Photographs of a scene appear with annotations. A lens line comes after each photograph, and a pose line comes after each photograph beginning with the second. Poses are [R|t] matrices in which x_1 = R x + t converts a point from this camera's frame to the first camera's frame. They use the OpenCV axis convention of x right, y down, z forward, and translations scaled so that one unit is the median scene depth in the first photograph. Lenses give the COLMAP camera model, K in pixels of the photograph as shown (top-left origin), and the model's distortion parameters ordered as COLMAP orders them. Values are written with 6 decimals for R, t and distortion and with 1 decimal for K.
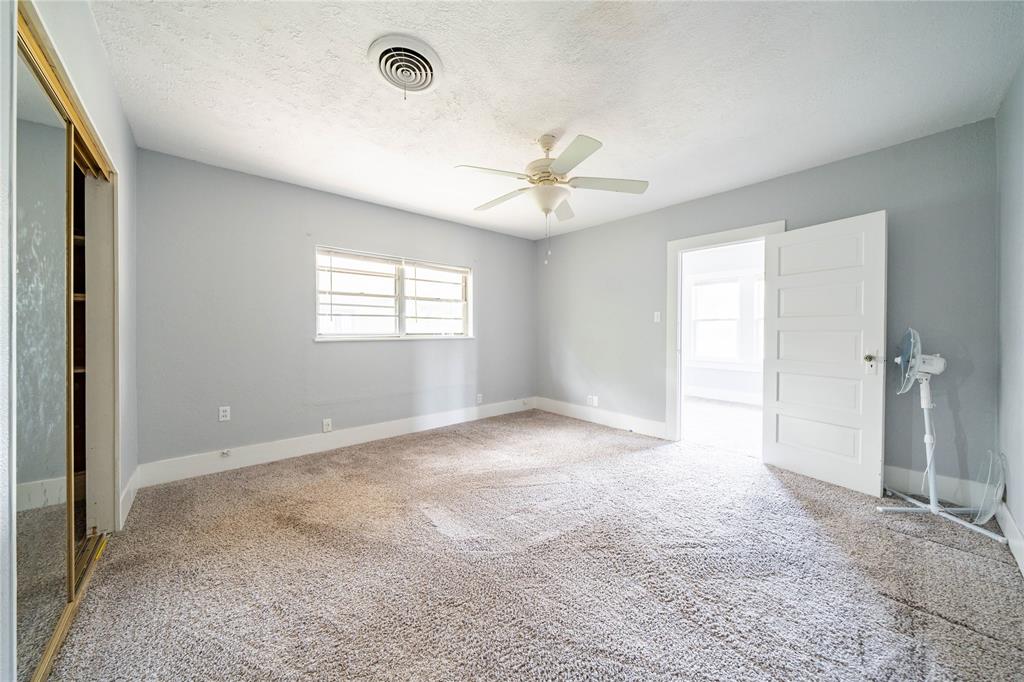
lens RADIAL K [[349.9, 0, 514.1], [0, 349.9, 337.7], [0, 0, 1]] dist [-0.000105, -0.000013]
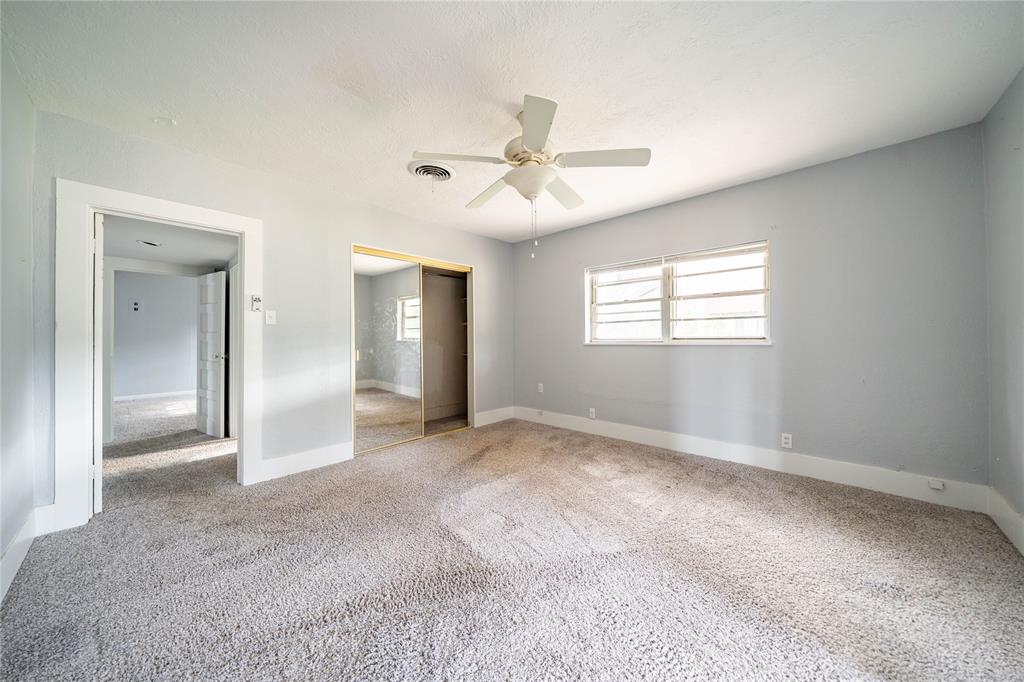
lens RADIAL K [[349.9, 0, 514.1], [0, 349.9, 337.7], [0, 0, 1]] dist [-0.000105, -0.000013]
pose [[0.104132, -0.003619, -0.994557, 0.597114], [-0.010849, 0.999930, -0.004774, -0.004683], [0.994504, 0.011287, 0.104085, 0.545361]]
